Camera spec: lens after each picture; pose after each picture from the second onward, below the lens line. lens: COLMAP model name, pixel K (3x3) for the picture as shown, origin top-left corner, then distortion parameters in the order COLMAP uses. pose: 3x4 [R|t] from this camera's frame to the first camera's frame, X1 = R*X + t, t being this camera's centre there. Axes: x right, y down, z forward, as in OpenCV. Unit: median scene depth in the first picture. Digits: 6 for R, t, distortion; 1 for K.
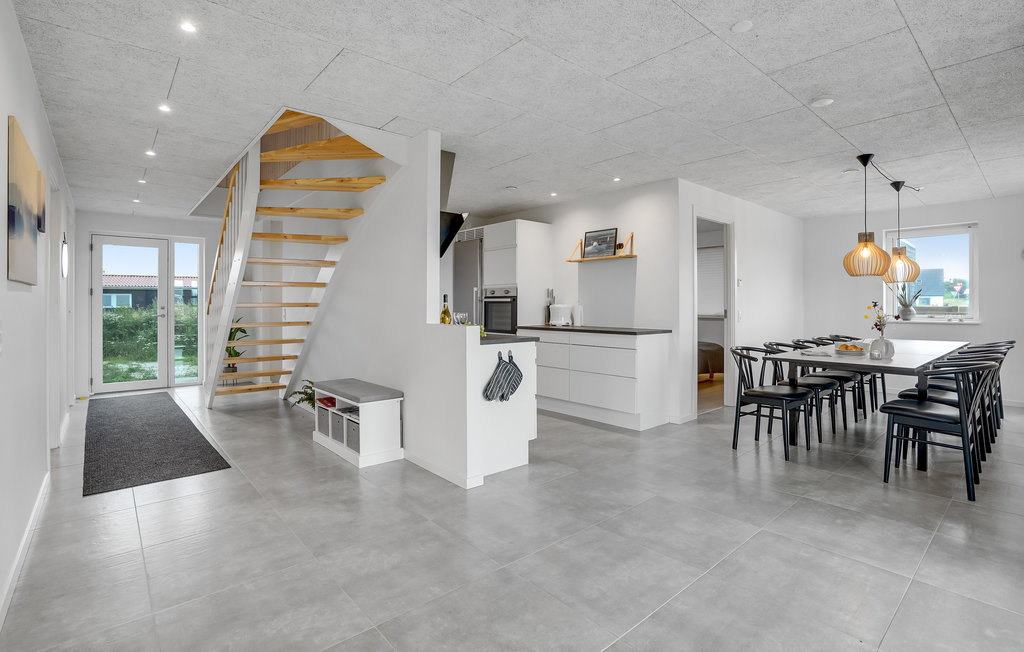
lens RADIAL K [[478.2, 0, 504.9], [0, 478.2, 305.7], [0, 0, 1]] dist [-0.027267, 0.007836]
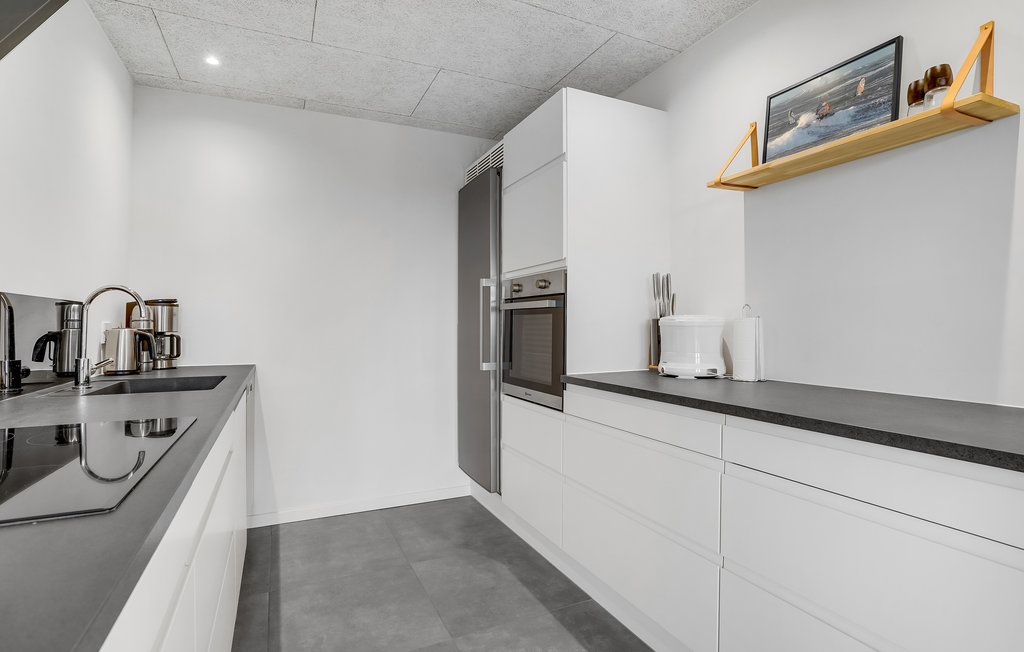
lens RADIAL K [[478.2, 0, 509.3], [0, 478.2, 317.9], [0, 0, 1]] dist [-0.027267, 0.007836]
pose [[0.962687, -0.002038, -0.270611, 0.082785], [-0.001080, 0.999935, -0.011371, 0.003028], [0.270617, 0.011239, 0.962622, 0.627139]]
